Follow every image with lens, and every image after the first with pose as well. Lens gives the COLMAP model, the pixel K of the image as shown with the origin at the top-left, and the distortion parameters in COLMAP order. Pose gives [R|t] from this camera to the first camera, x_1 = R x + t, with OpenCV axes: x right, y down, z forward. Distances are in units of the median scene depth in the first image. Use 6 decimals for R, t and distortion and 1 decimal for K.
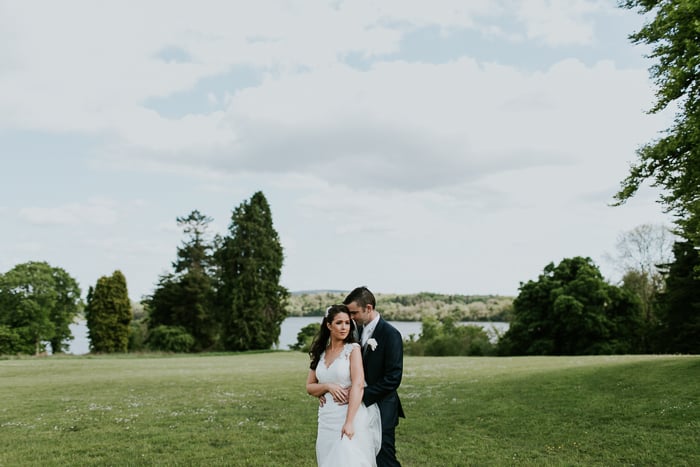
lens RADIAL K [[663.3, 0, 350.0], [0, 663.3, 233.5], [0, 0, 1]] dist [0.004739, -0.007288]
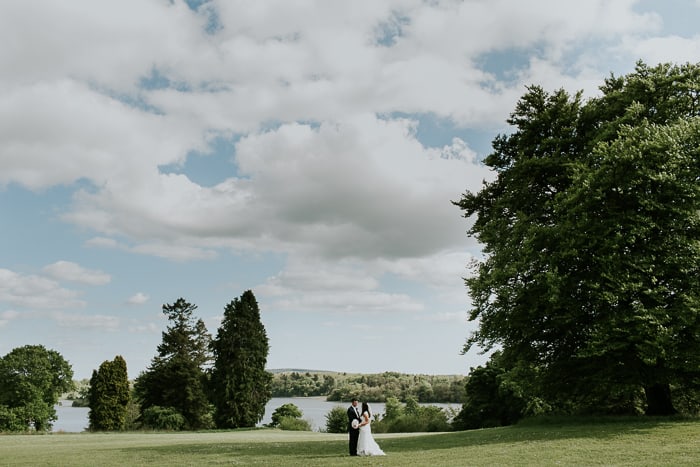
lens RADIAL K [[660.1, 0, 348.8], [0, 660.1, 228.2], [0, 0, 1]] dist [0.008147, 0.001020]
pose [[0.998716, 0.015623, 0.048196, -0.013797], [-0.009482, 0.992098, -0.125103, -0.023484], [-0.049770, 0.124485, 0.990972, -0.165631]]
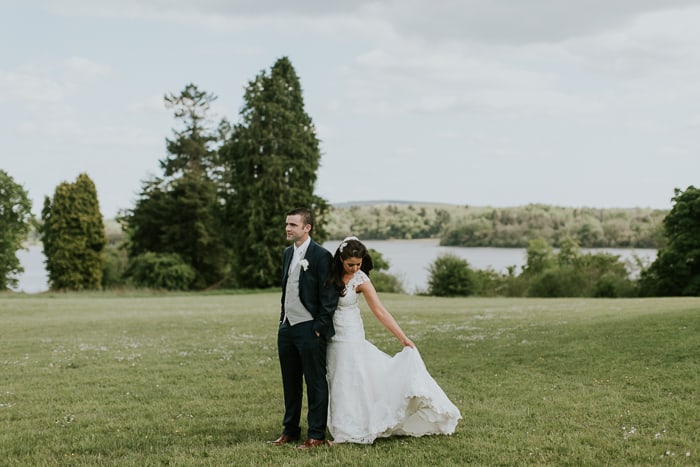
lens RADIAL K [[1000.4, 0, 353.1], [0, 1000.4, 231.7], [0, 0, 1]] dist [0.037879, -0.053998]
pose [[0.997582, 0.000616, -0.069501, 0.004649], [0.007444, 0.993262, 0.115651, -0.003240], [0.069104, -0.115888, 0.990855, -0.027237]]
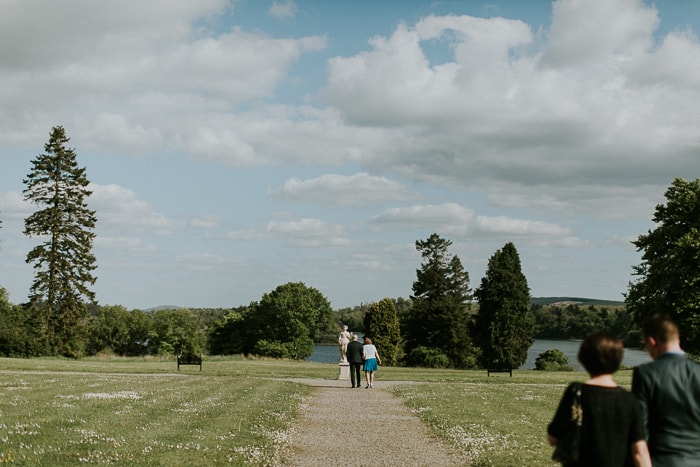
lens RADIAL K [[1000.4, 0, 353.1], [0, 1000.4, 231.7], [0, 0, 1]] dist [0.037879, -0.053998]
pose [[0.969323, 0.011269, -0.245533, 0.032634], [-0.005821, 0.999721, 0.022902, -0.105278], [0.245723, -0.020770, 0.969118, -0.748505]]
